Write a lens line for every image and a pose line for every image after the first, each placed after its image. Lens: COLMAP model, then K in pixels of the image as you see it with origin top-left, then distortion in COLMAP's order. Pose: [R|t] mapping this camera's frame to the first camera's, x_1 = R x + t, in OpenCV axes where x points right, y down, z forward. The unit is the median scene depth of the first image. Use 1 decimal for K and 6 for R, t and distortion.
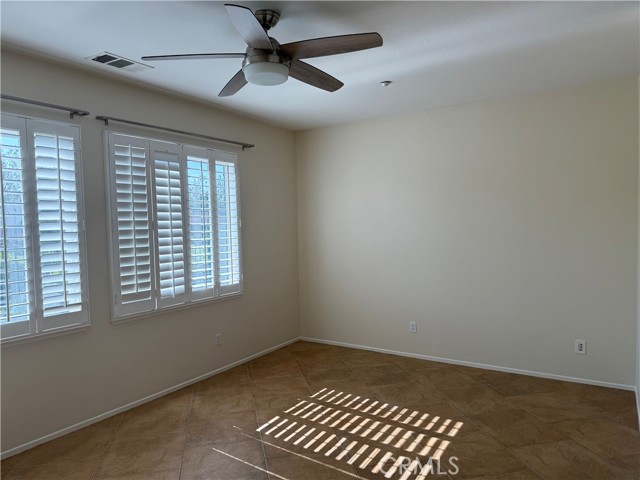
lens RADIAL K [[451.3, 0, 322.0], [0, 451.3, 238.0], [0, 0, 1]] dist [0.056531, -0.062981]
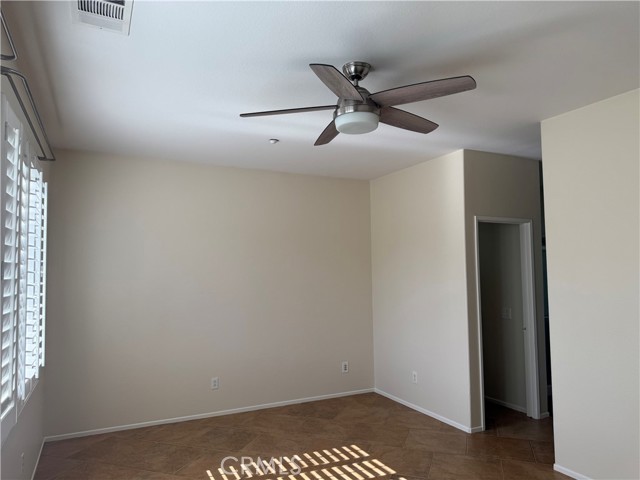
lens RADIAL K [[451.3, 0, 317.6], [0, 451.3, 240.0], [0, 0, 1]] dist [0.056531, -0.062981]
pose [[0.529924, 0.067549, 0.845350, -0.635151], [0.031885, 0.994531, -0.099457, -0.002443], [-0.847445, 0.079659, 0.524872, 0.355743]]
